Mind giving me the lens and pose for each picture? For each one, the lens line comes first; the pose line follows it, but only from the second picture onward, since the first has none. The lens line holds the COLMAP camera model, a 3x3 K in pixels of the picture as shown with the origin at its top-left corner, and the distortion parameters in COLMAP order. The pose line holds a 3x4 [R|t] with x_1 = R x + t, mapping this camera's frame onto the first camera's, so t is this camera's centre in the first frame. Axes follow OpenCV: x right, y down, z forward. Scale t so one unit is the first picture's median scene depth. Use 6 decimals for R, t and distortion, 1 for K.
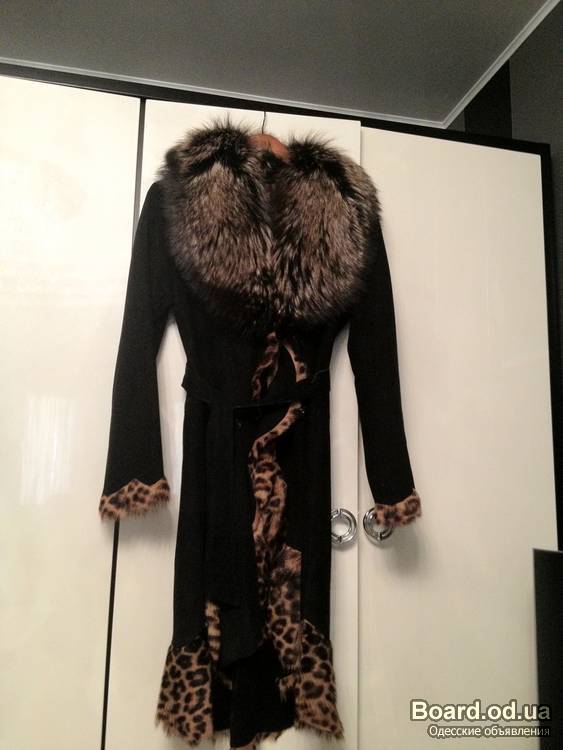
lens RADIAL K [[703.1, 0, 281.5], [0, 703.1, 375.0], [0, 0, 1]] dist [0.132146, -0.277934]
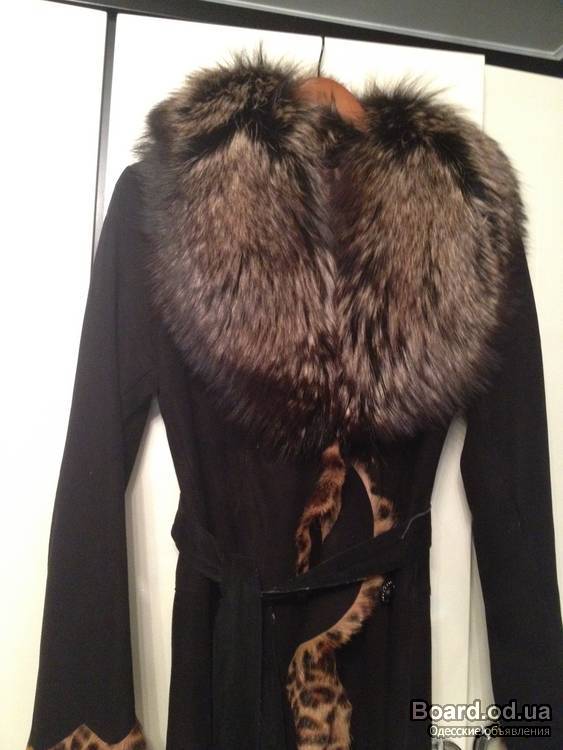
lens RADIAL K [[703.1, 0, 281.5], [0, 703.1, 375.0], [0, 0, 1]] dist [0.132146, -0.277934]
pose [[0.999524, 0.021334, -0.022306, -0.042723], [-0.019101, 0.995202, 0.095956, -0.168777], [0.024246, -0.095485, 0.995136, 0.441098]]
